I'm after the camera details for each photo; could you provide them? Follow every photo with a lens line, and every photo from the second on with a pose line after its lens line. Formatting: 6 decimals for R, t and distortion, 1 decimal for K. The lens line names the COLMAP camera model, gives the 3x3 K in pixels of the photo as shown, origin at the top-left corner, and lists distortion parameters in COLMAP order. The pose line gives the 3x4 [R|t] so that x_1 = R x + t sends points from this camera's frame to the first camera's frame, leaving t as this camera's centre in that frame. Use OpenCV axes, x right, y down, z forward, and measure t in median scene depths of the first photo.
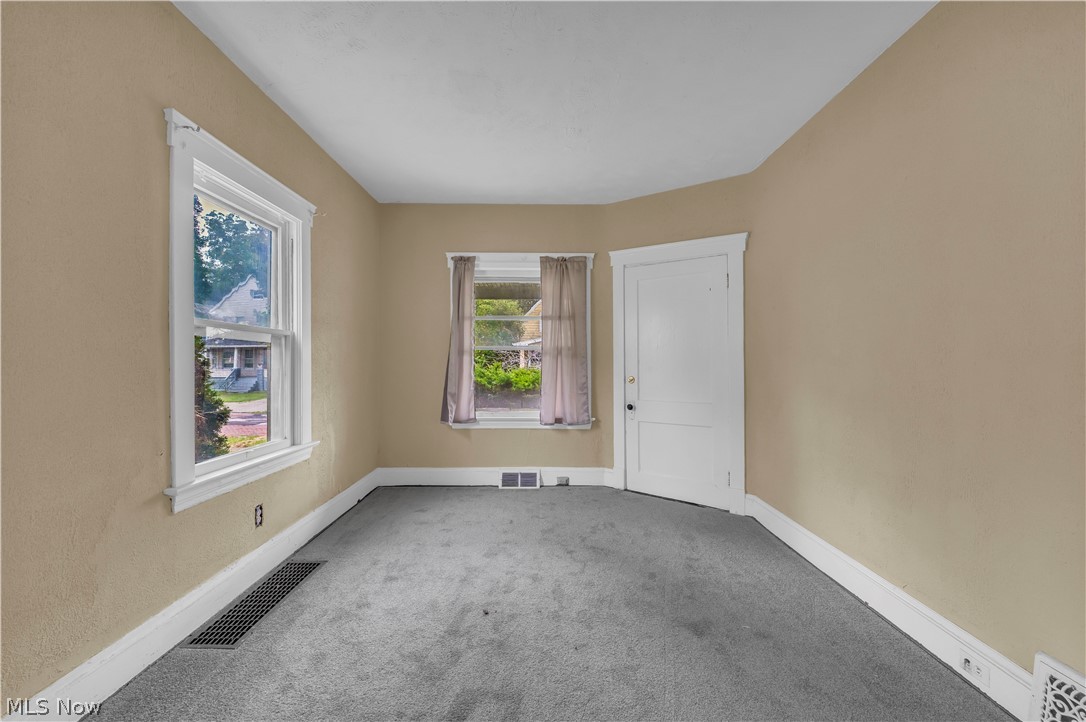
lens RADIAL K [[434.8, 0, 549.0], [0, 434.8, 361.7], [0, 0, 1]] dist [0.004225, 0.000121]
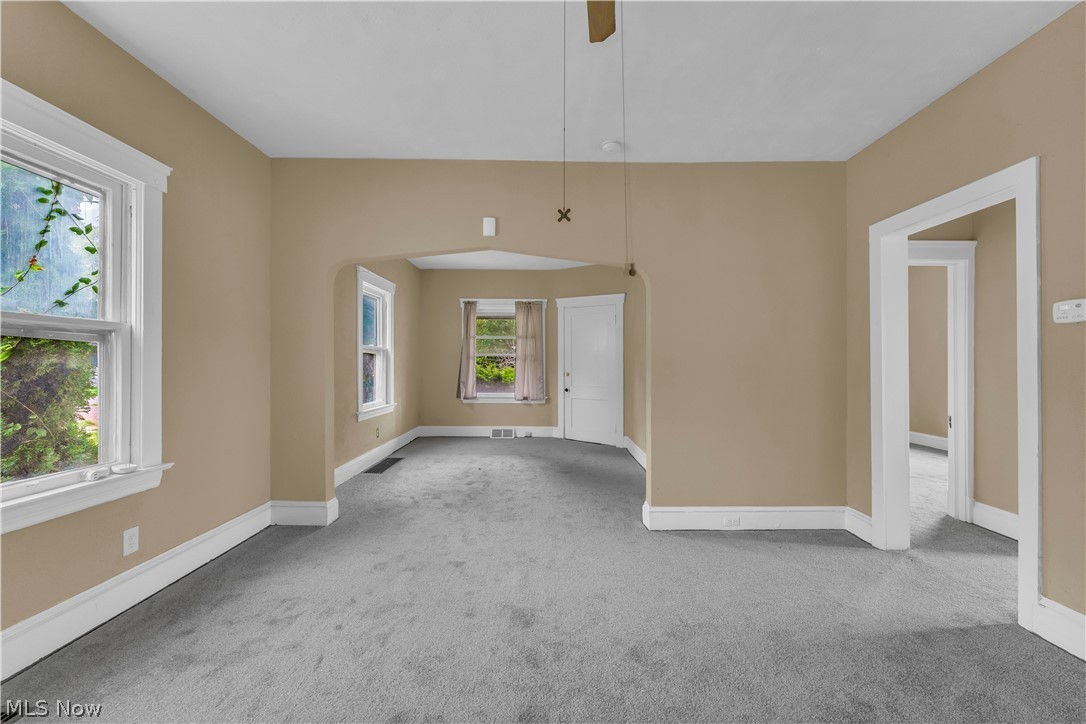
lens RADIAL K [[434.8, 0, 544.7], [0, 434.8, 361.7], [0, 0, 1]] dist [0.004225, 0.000121]
pose [[0.999845, 0.003980, -0.017122, 0.124783], [-0.004040, 0.999986, -0.003432, -0.001155], [0.017108, 0.003501, 0.999848, -0.688905]]
